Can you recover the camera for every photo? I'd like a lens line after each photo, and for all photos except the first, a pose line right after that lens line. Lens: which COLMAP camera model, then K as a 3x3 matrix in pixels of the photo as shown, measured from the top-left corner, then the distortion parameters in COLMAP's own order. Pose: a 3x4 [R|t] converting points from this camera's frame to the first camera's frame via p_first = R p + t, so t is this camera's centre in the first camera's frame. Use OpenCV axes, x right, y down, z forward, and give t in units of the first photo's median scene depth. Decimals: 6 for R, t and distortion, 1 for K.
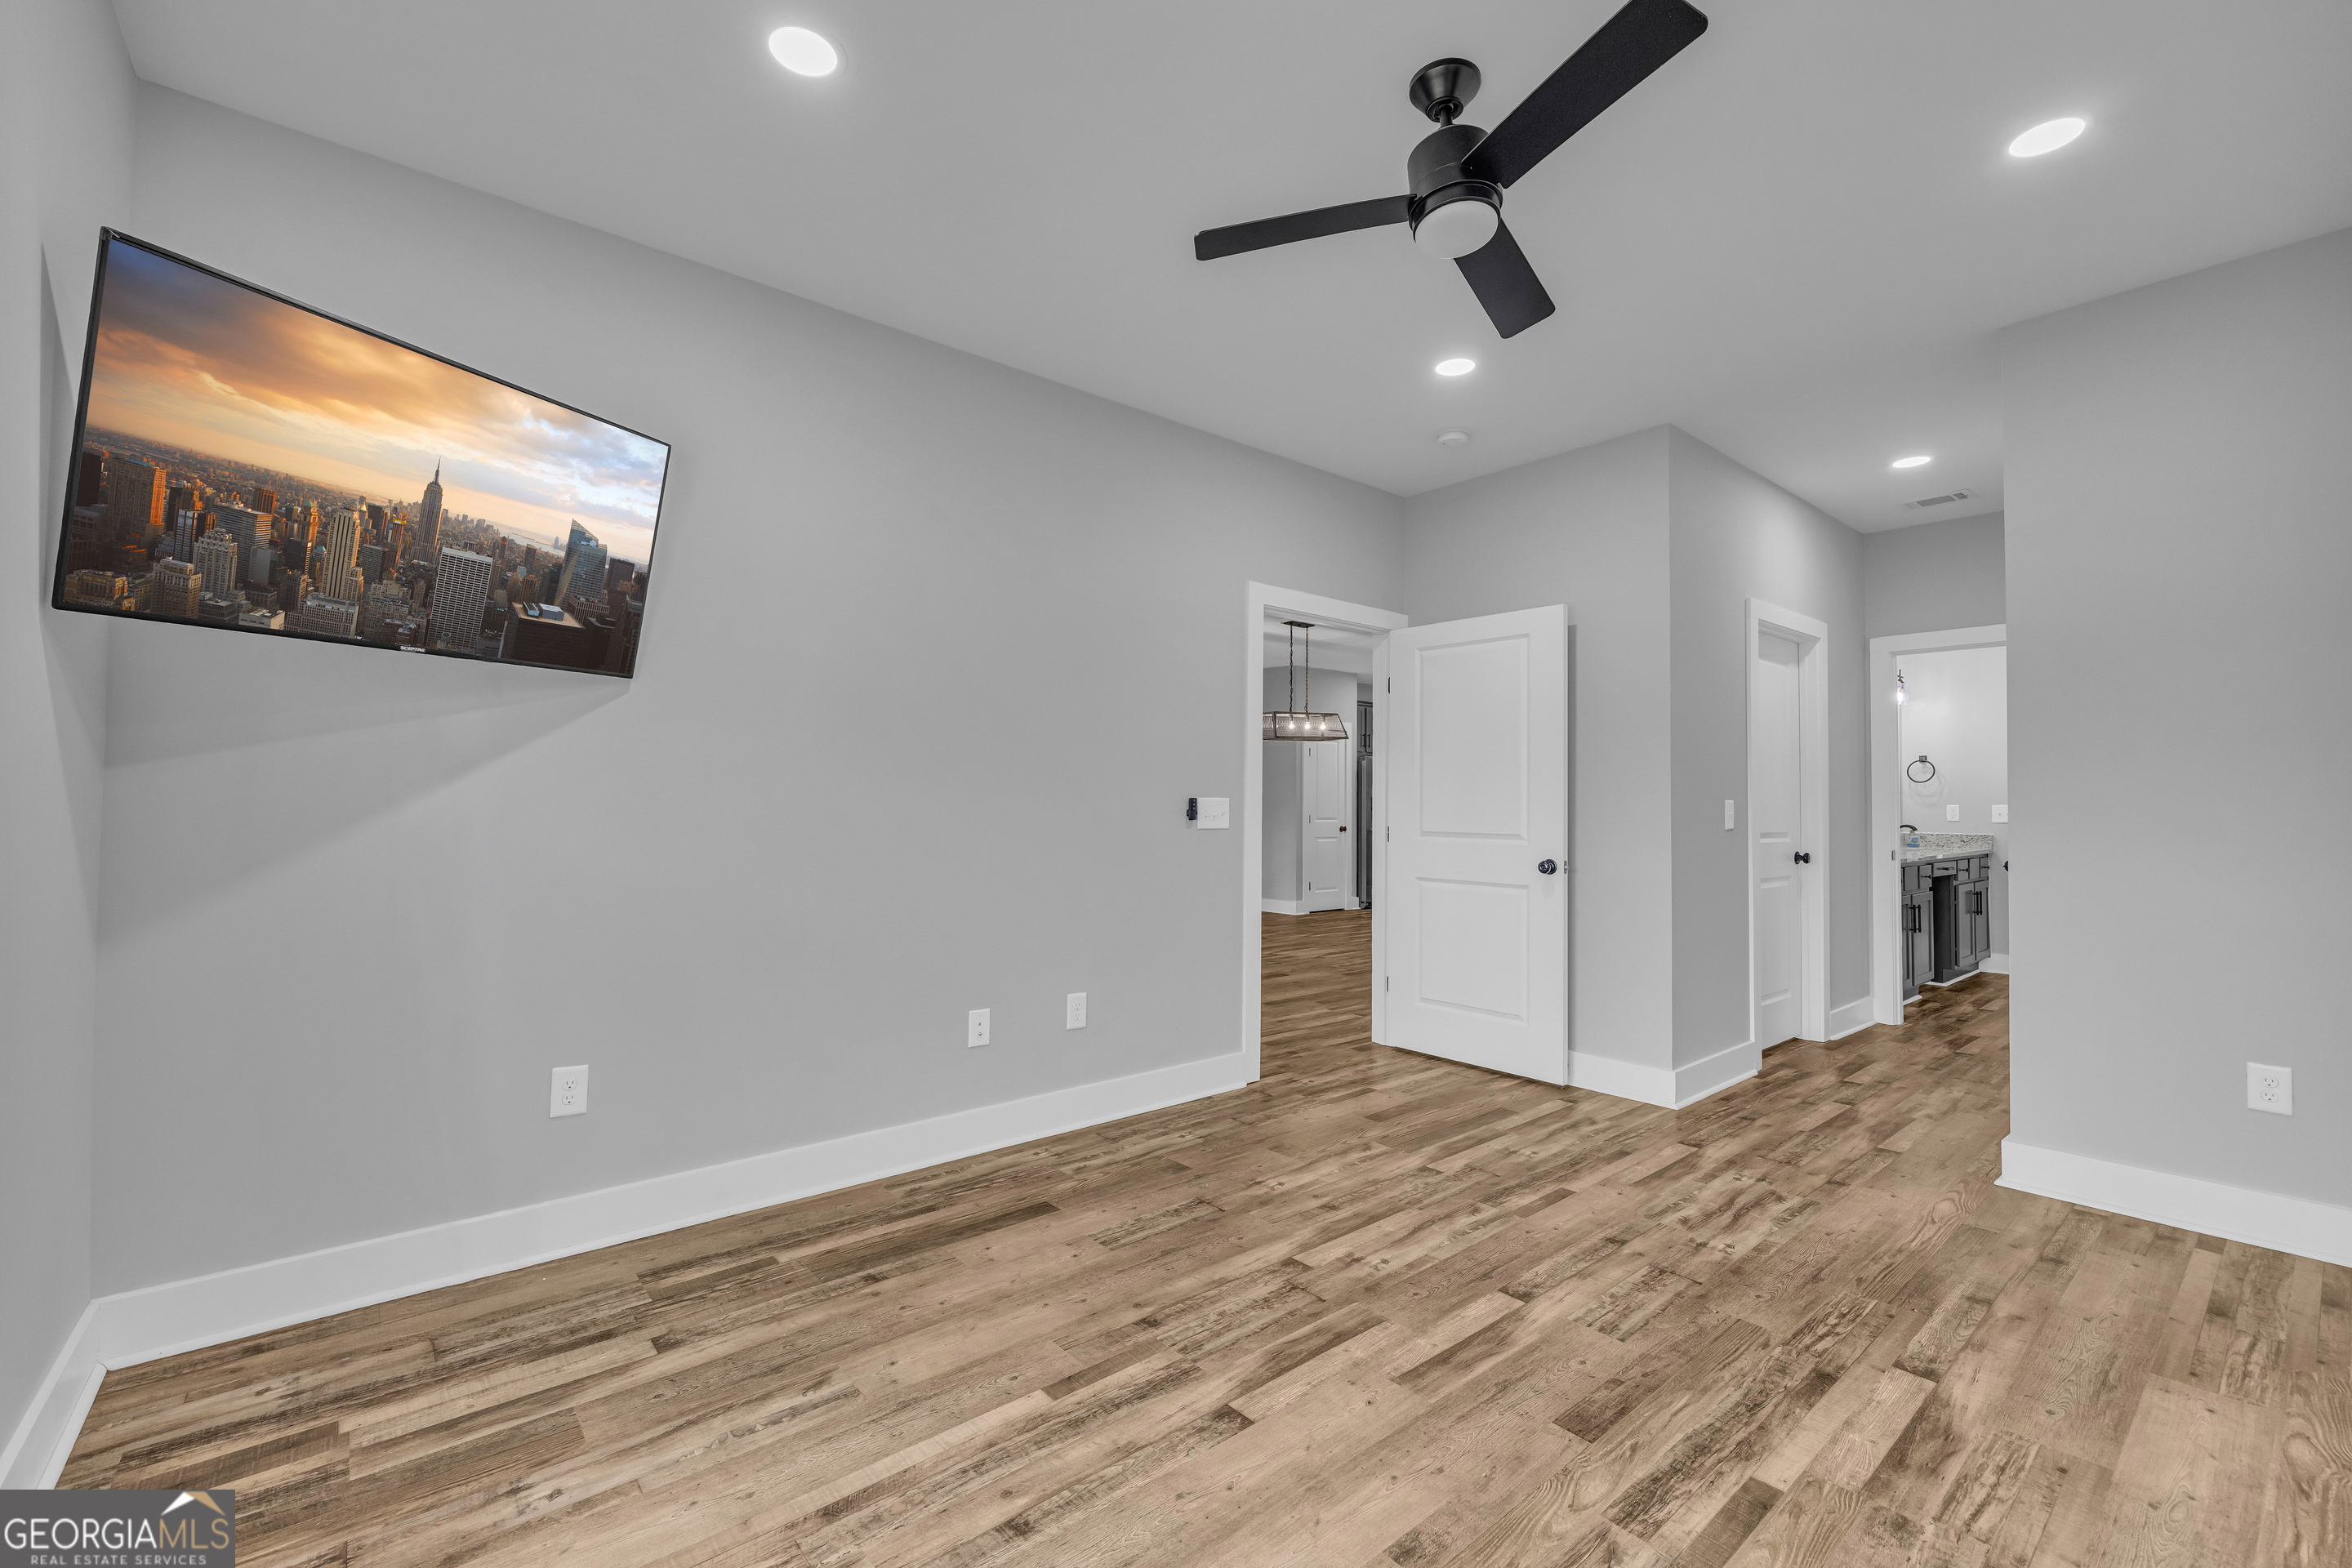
lens RADIAL K [[963.9, 0, 1181.2], [0, 963.9, 772.8], [0, 0, 1]] dist [-0.003790, 0.000026]
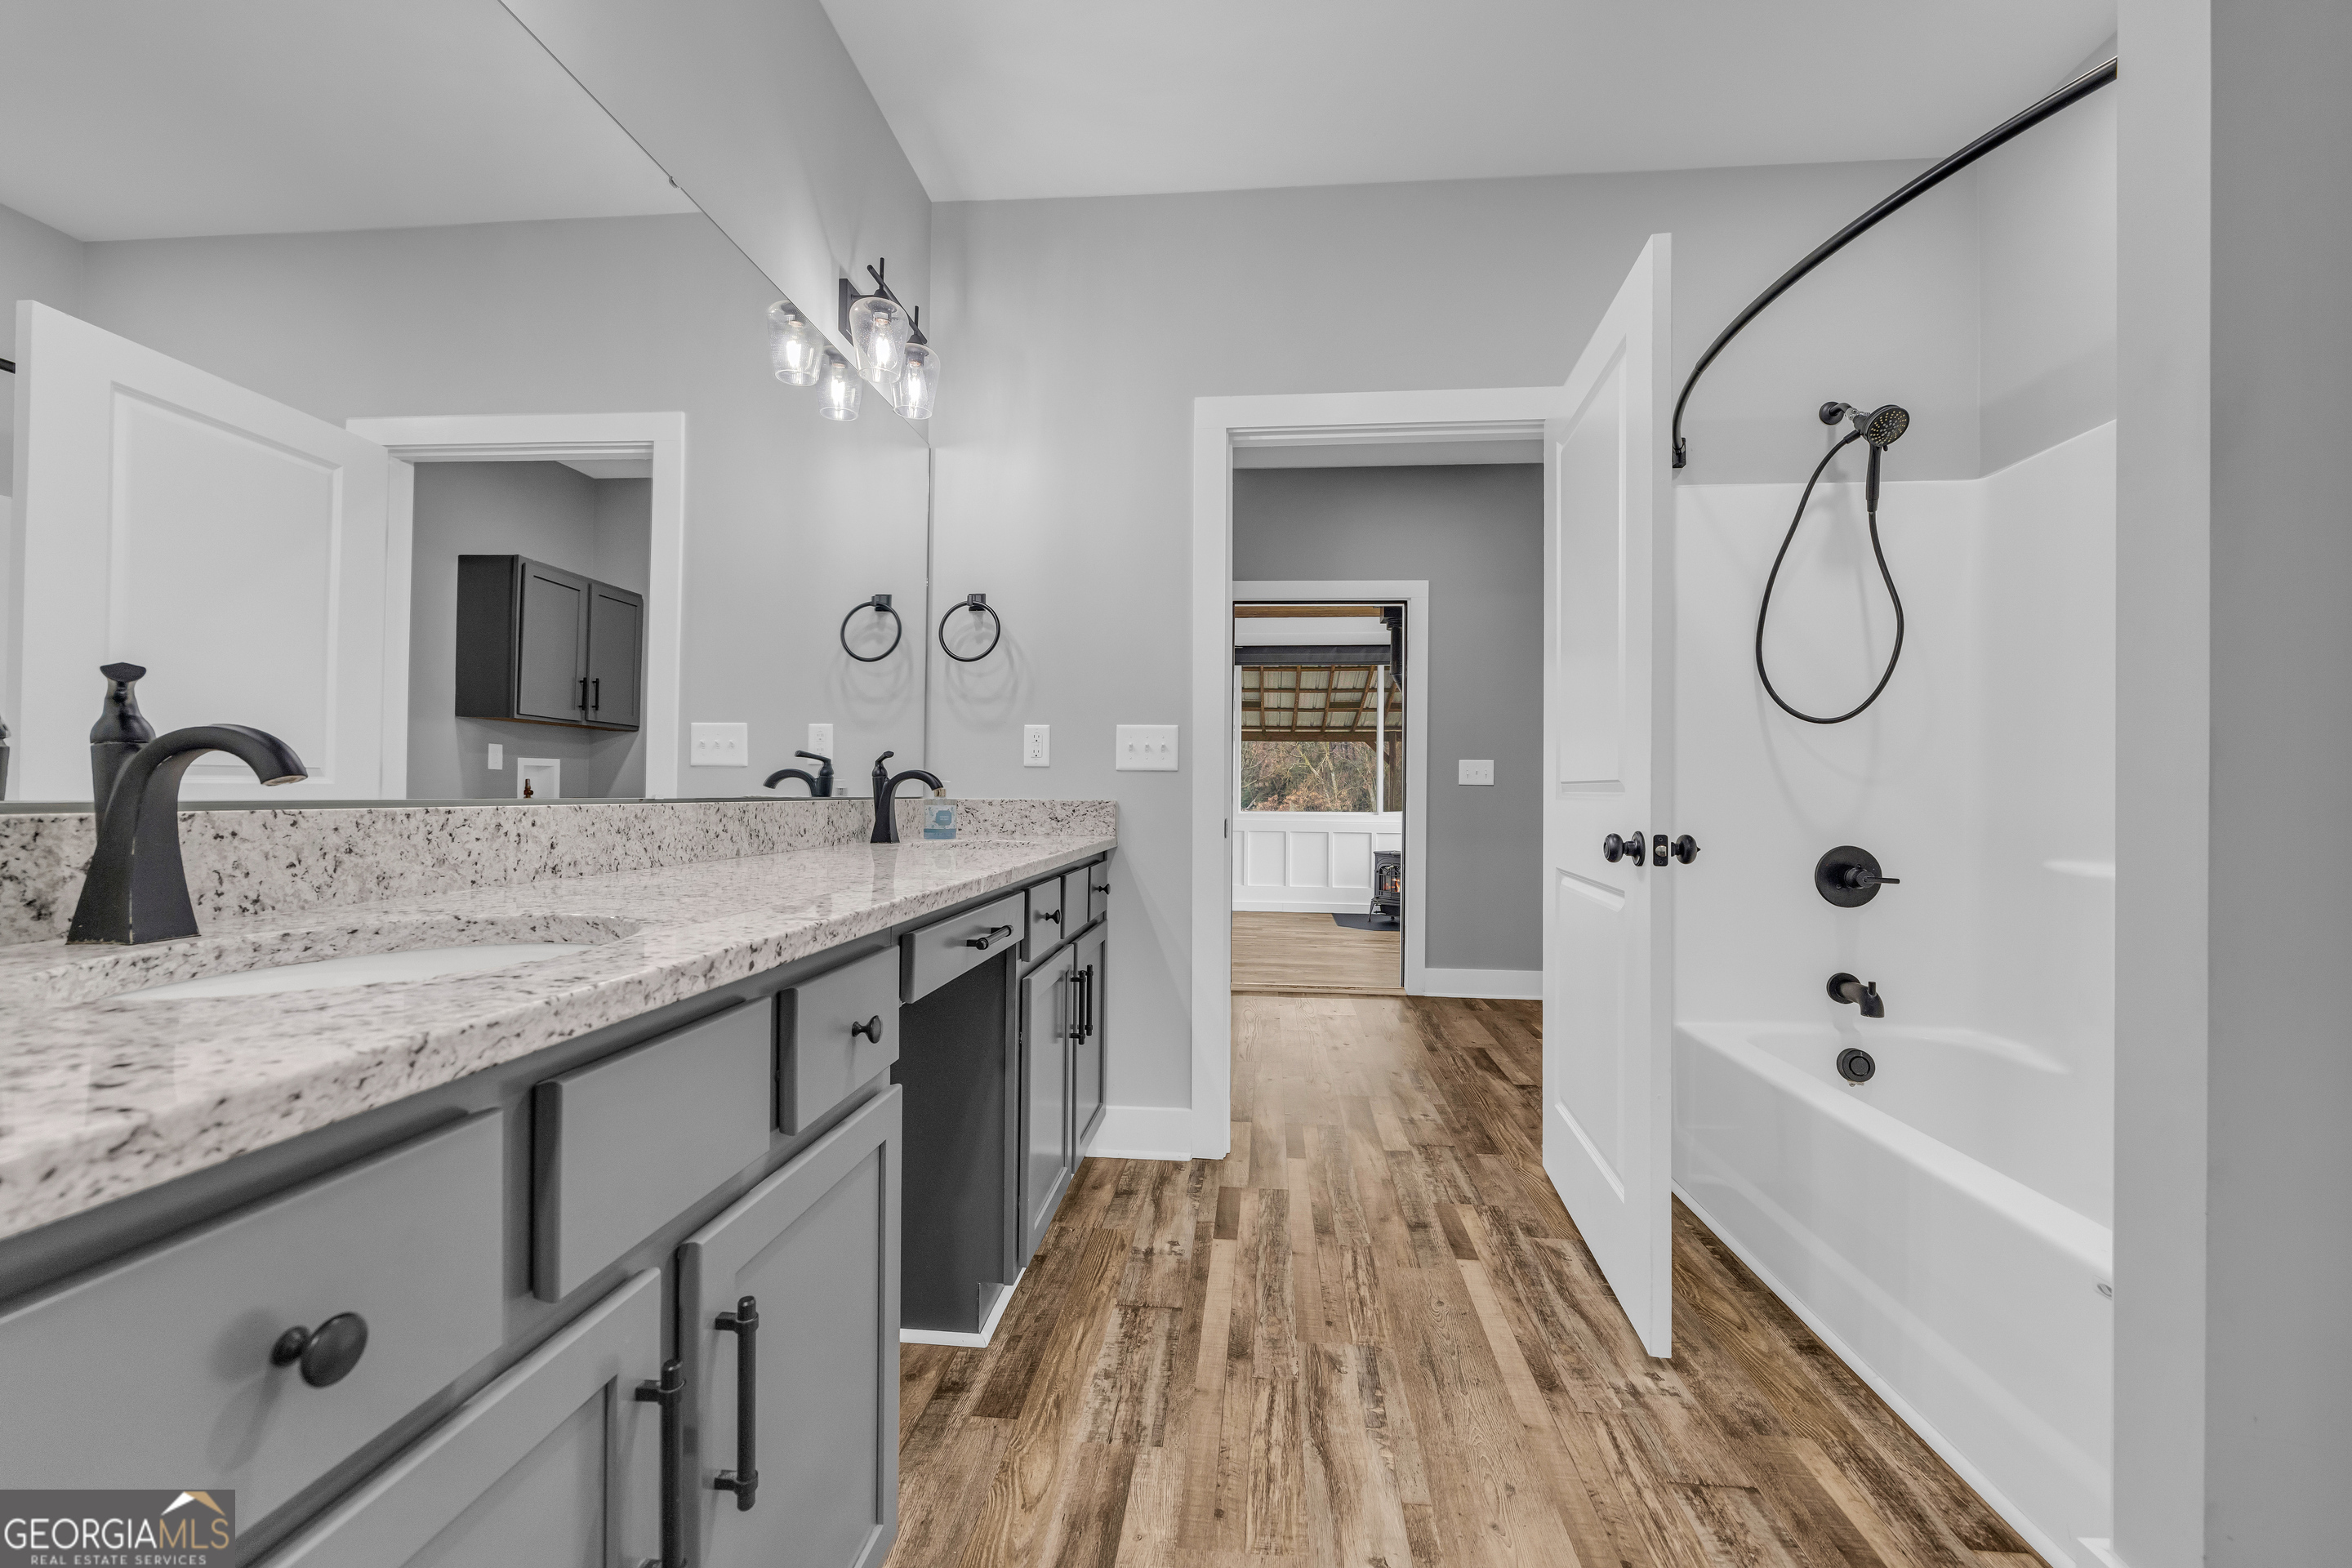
lens RADIAL K [[963.9, 0, 1184.0], [0, 963.9, 805.4], [0, 0, 1]] dist [-0.003790, 0.000026]
pose [[0.702915, -0.010899, 0.711191, 0.317285], [-0.026614, 0.998779, 0.041611, 0.026728], [-0.710776, -0.048177, 0.701767, 0.382690]]
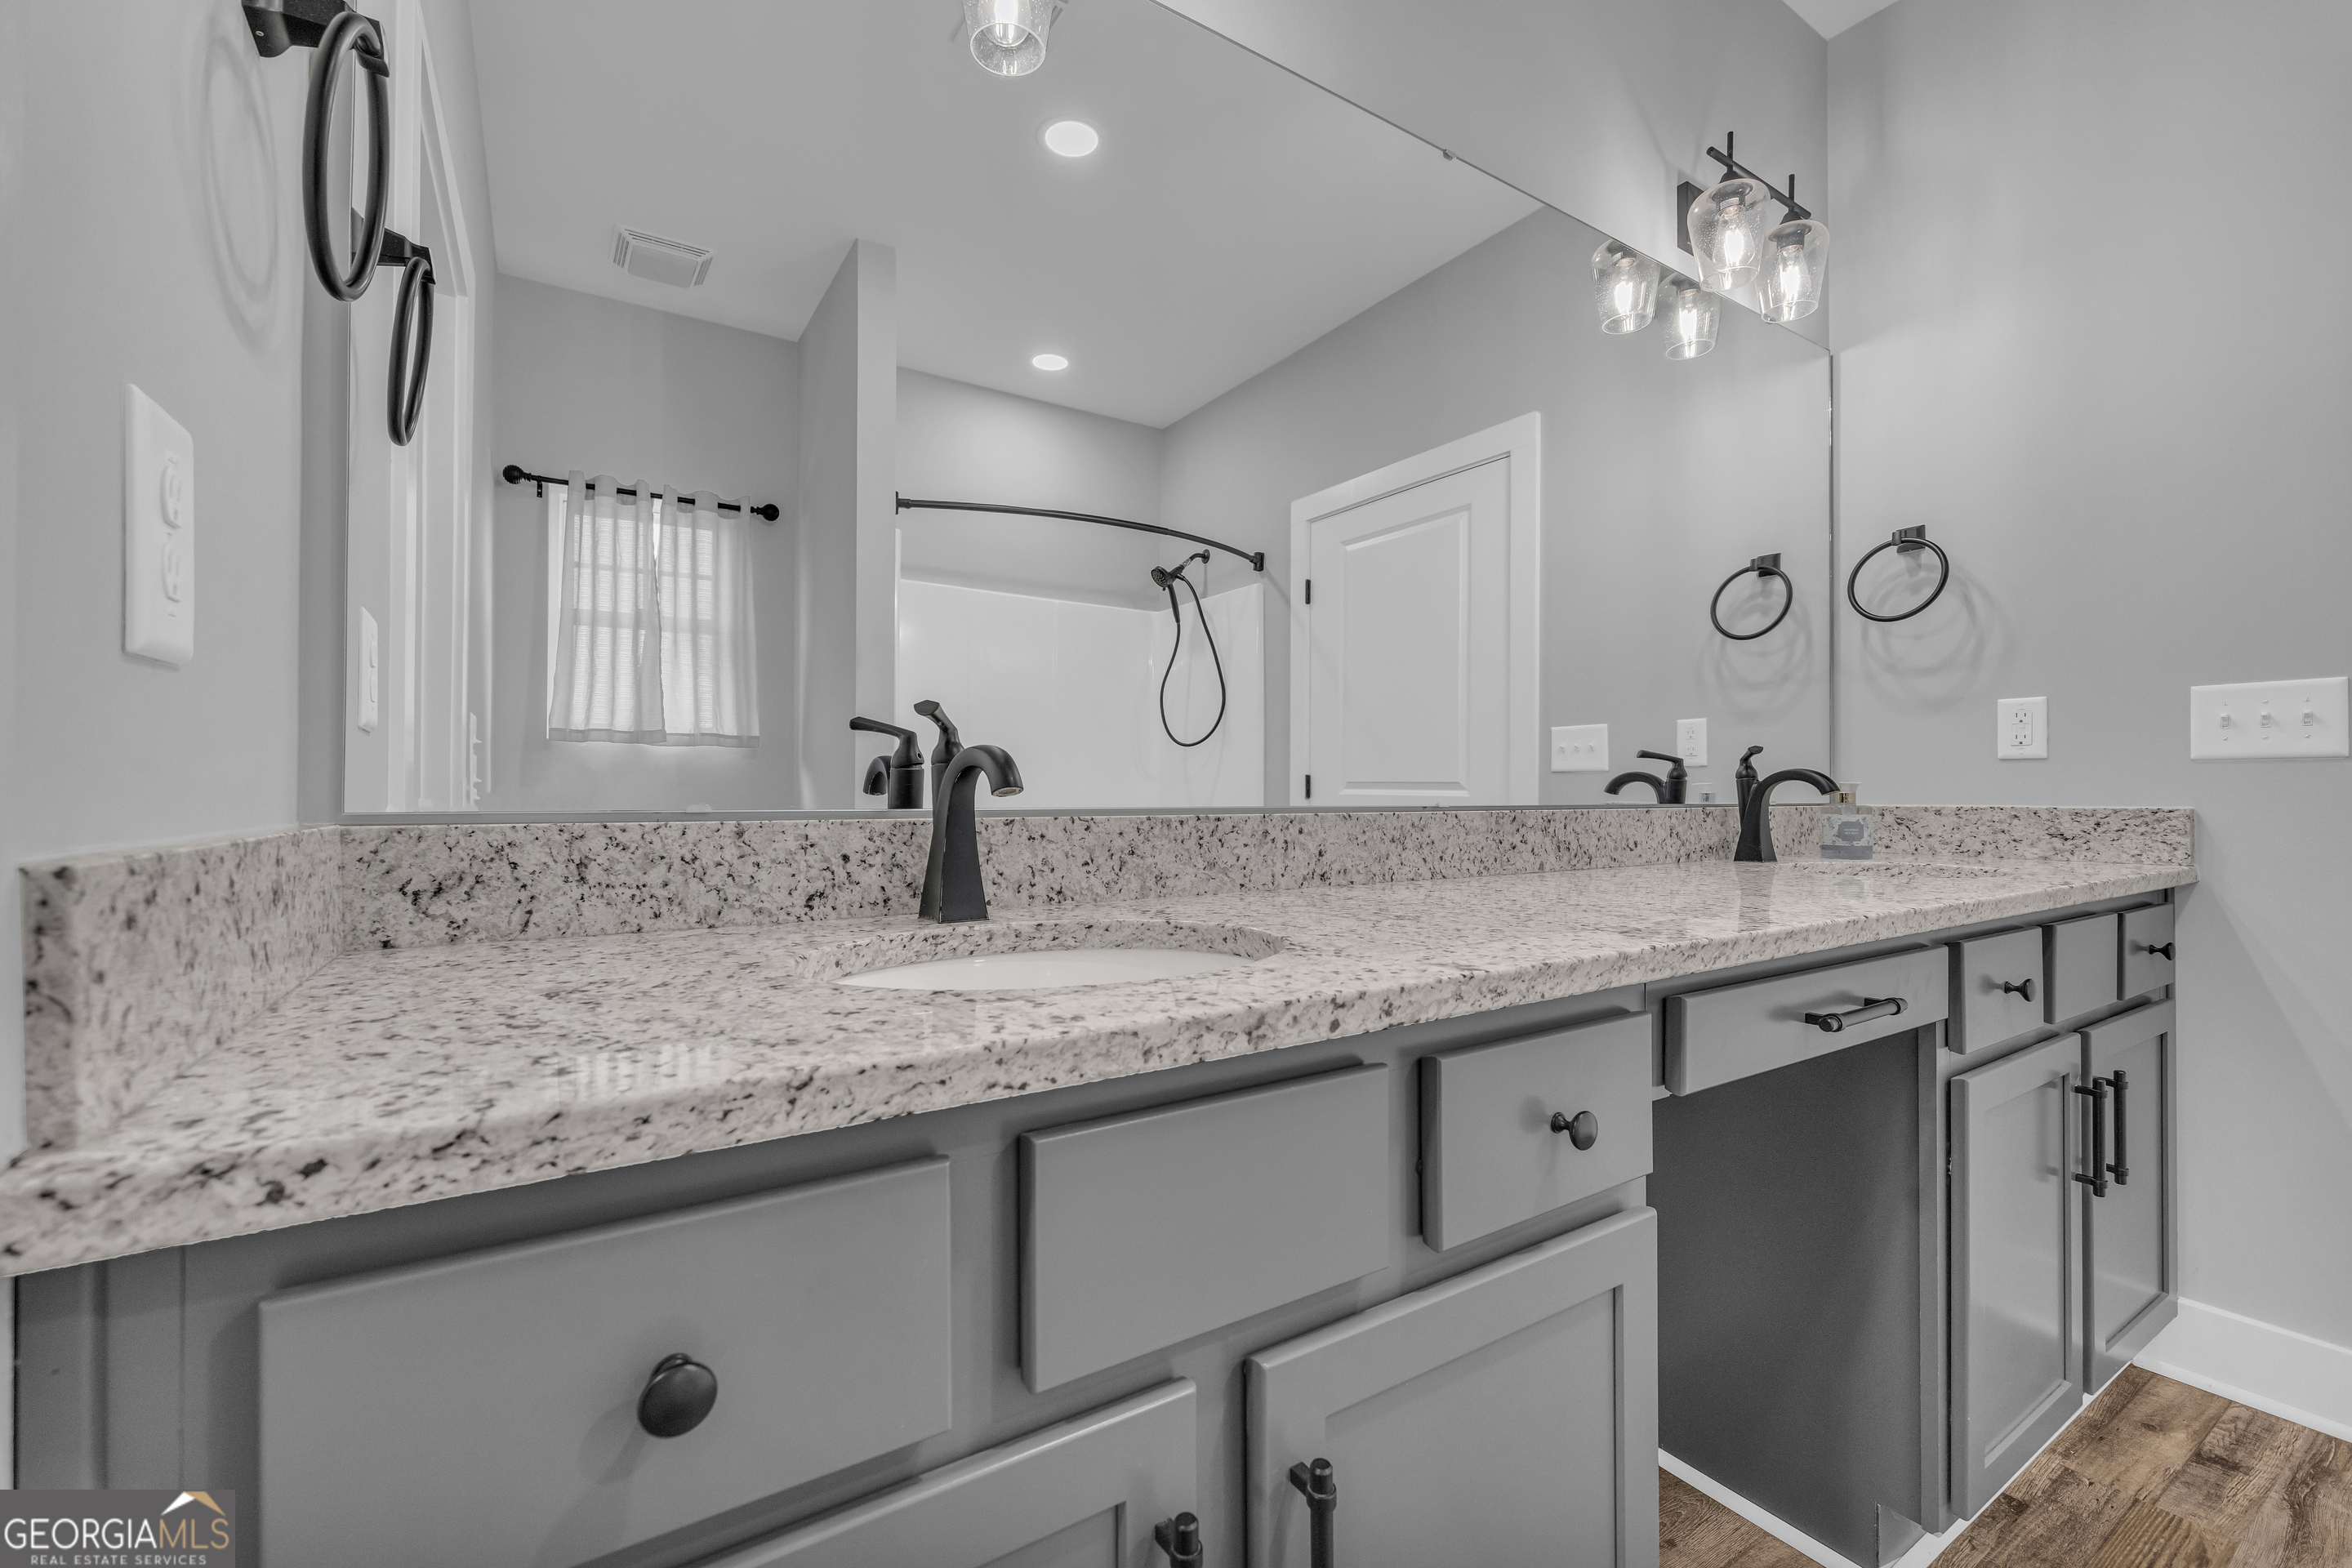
lens RADIAL K [[963.9, 0, 1150.6], [0, 963.9, 790.8], [0, 0, 1]] dist [-0.003790, 0.000026]
pose [[0.991288, -0.009378, -0.131380, 0.334652], [0.012879, 0.999584, 0.025825, 0.027298], [0.131083, -0.027292, 0.990996, 0.394438]]
